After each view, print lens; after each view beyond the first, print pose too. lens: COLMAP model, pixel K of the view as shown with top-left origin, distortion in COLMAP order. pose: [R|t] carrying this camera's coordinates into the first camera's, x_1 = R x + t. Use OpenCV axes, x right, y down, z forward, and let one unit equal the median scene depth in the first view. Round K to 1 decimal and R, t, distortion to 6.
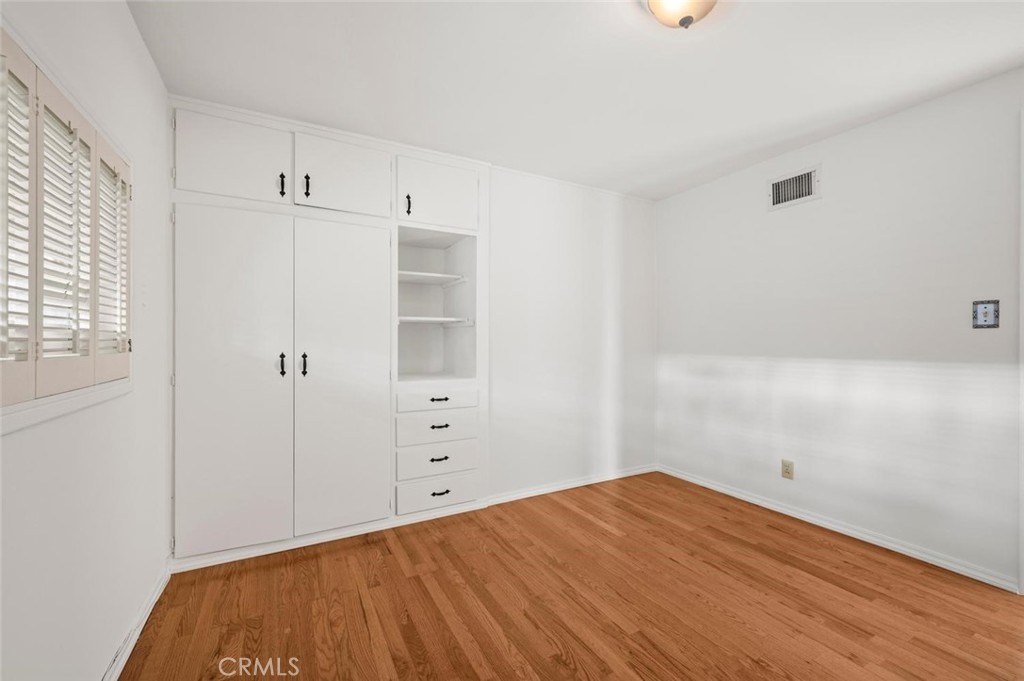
lens RADIAL K [[420.2, 0, 512.0], [0, 420.2, 340.5], [0, 0, 1]] dist [0.000342, 0.000025]
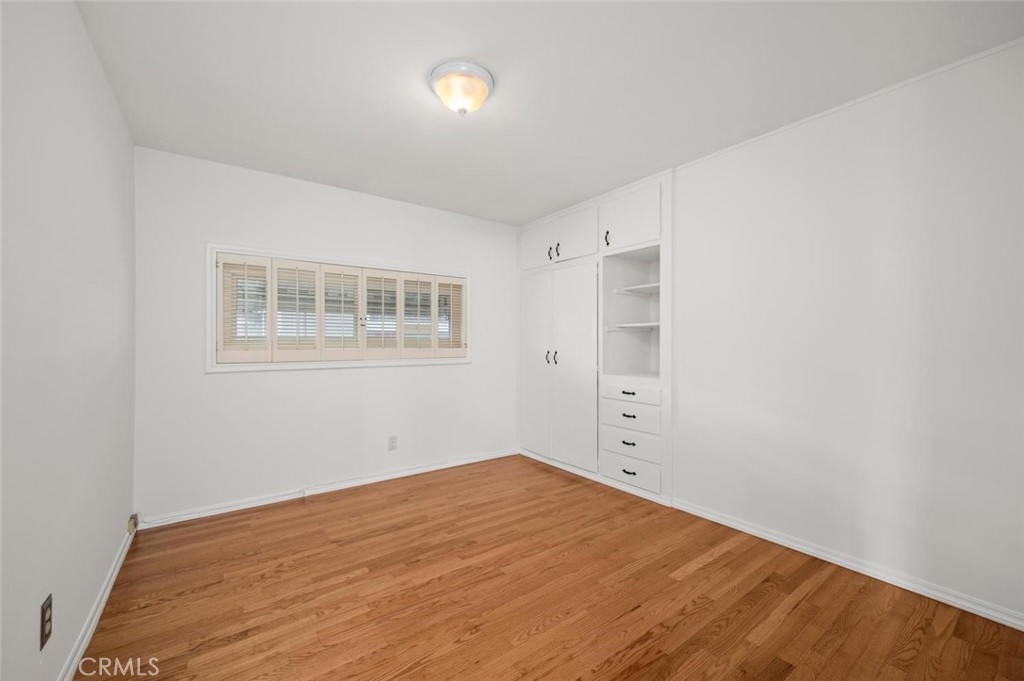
lens RADIAL K [[405.5, 0, 510.9], [0, 405.5, 343.1], [0, 0, 1]] dist [0.000696, 0.000298]
pose [[0.133862, -0.003004, -0.990995, 1.014280], [0.000507, 0.999995, -0.002963, 0.003449], [0.991000, -0.000105, 0.133863, 0.574141]]
